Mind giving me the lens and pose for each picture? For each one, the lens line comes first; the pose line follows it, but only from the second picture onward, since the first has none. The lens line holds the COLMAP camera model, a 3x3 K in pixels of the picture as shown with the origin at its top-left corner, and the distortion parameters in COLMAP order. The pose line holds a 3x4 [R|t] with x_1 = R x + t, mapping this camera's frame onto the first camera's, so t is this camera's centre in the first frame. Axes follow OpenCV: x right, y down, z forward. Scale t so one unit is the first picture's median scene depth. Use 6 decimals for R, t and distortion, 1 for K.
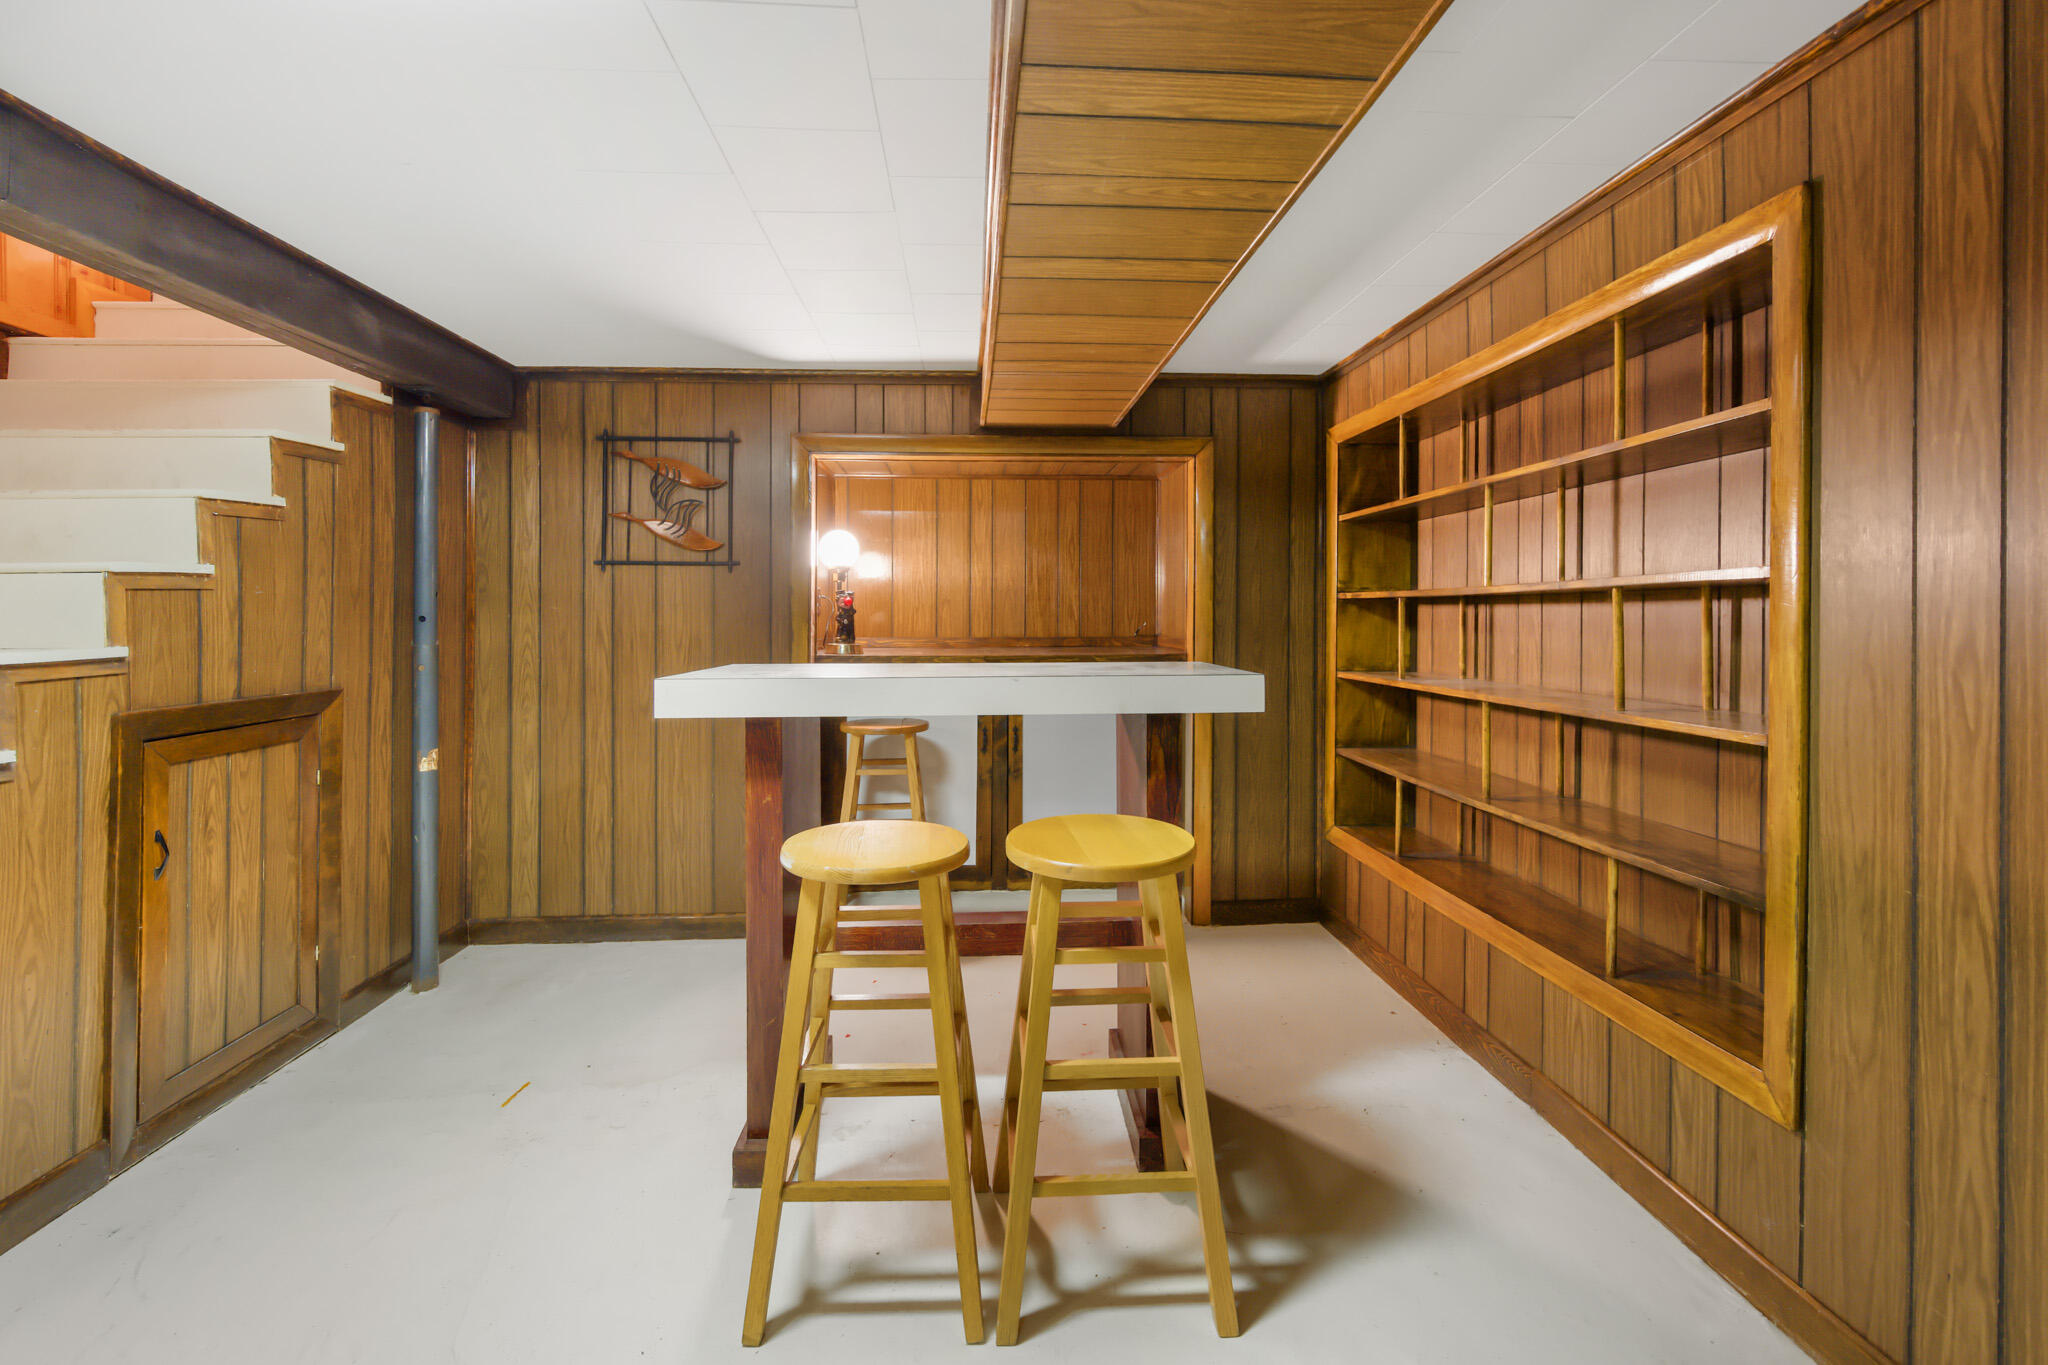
lens RADIAL K [[812.1, 0, 1032.5], [0, 812.1, 623.3], [0, 0, 1]] dist [0.000438, 0.000209]
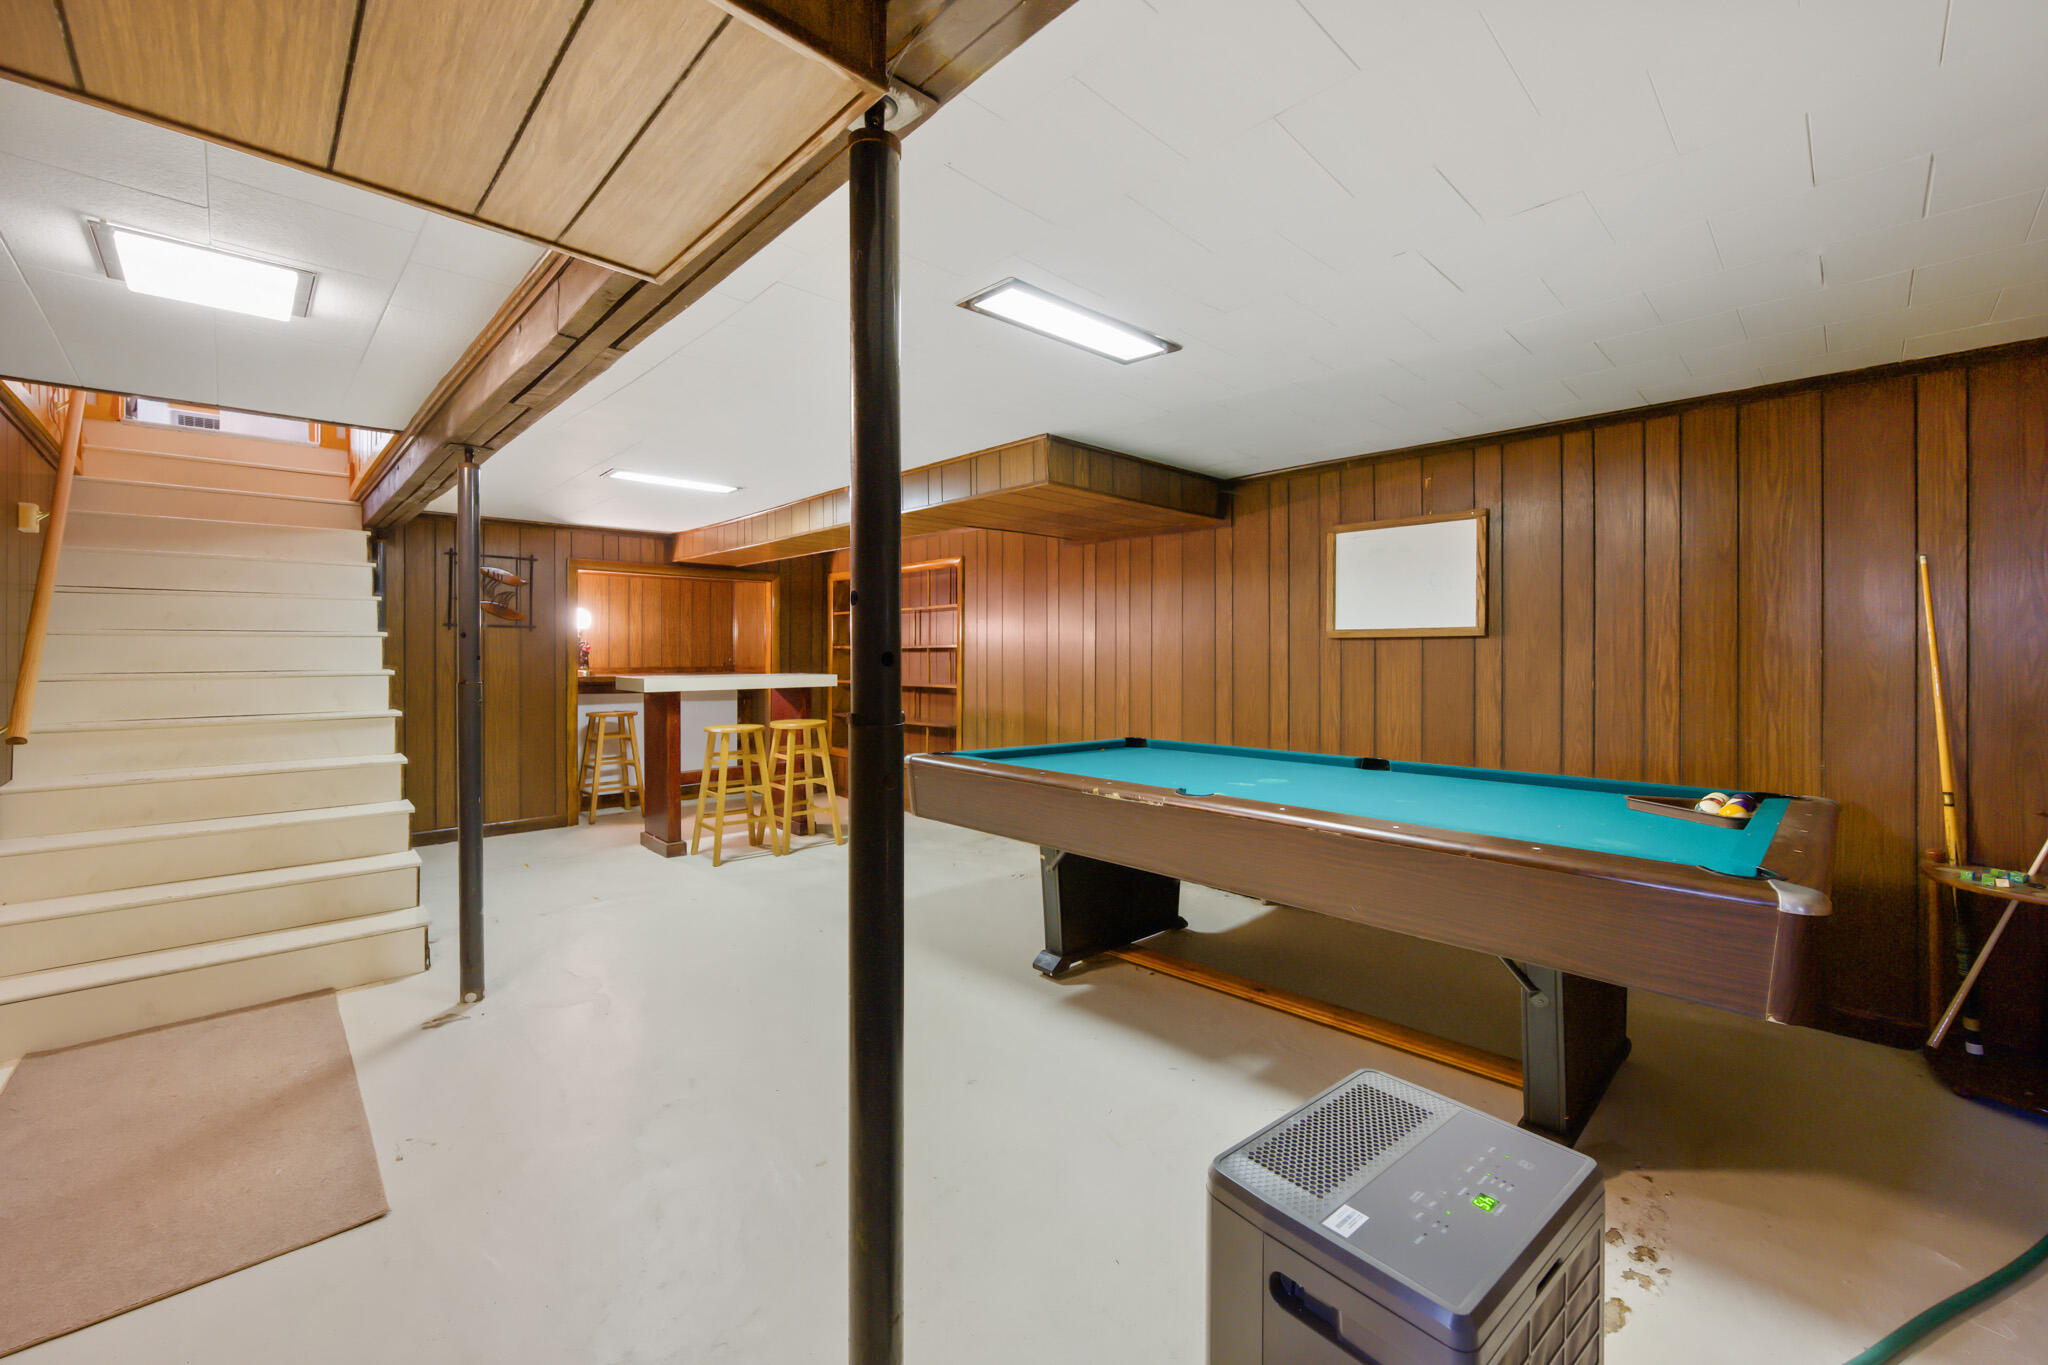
lens RADIAL K [[813.2, 0, 1029.3], [0, 813.2, 653.3], [0, 0, 1]] dist [0.000714, 0.000058]
pose [[0.753477, 0.002141, 0.657471, -0.735064], [0.002323, 0.999980, -0.005918, -0.000203], [-0.657470, 0.005987, 0.753457, -1.126740]]
